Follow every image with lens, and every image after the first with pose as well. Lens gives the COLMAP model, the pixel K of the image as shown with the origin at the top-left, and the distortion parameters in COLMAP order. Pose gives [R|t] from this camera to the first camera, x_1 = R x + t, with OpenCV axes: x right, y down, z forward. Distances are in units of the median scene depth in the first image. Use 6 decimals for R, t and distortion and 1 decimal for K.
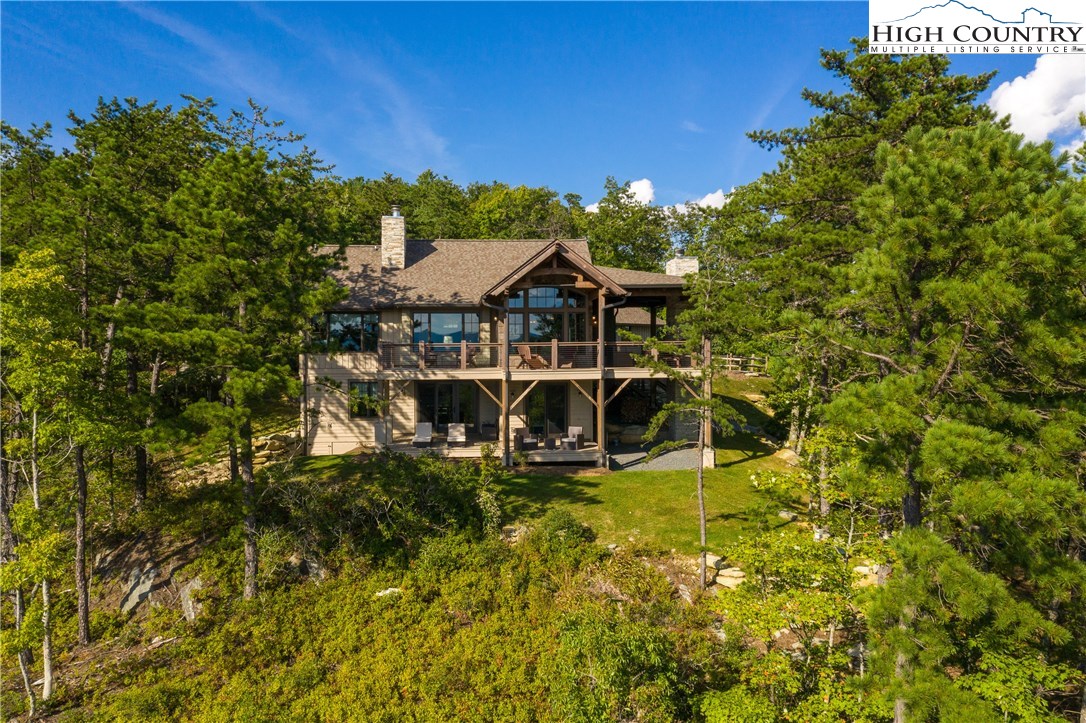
lens RADIAL K [[877.3, 0, 547.2], [0, 877.3, 358.8], [0, 0, 1]] dist [0.011037, 0.002820]
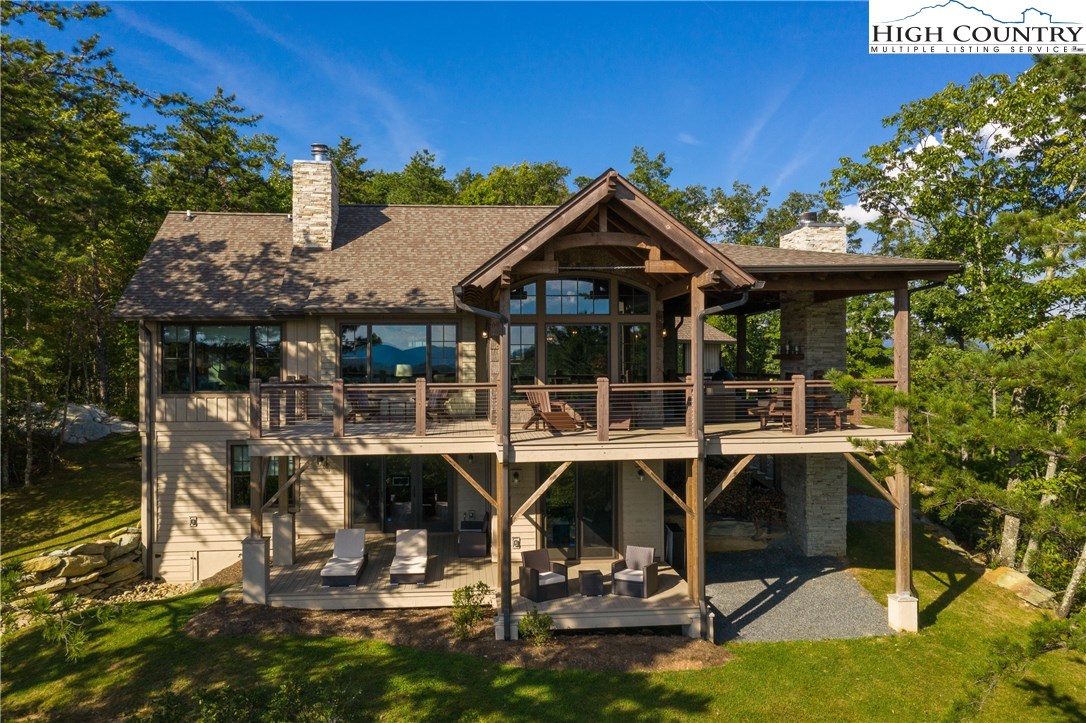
lens RADIAL K [[877.3, 0, 539.8], [0, 877.3, 361.1], [0, 0, 1]] dist [0.011037, 0.002820]
pose [[0.999992, 0.000603, -0.003950, -0.022267], [-0.000648, 0.999935, -0.011355, -0.022956], [0.003943, 0.011358, 0.999928, 0.452007]]
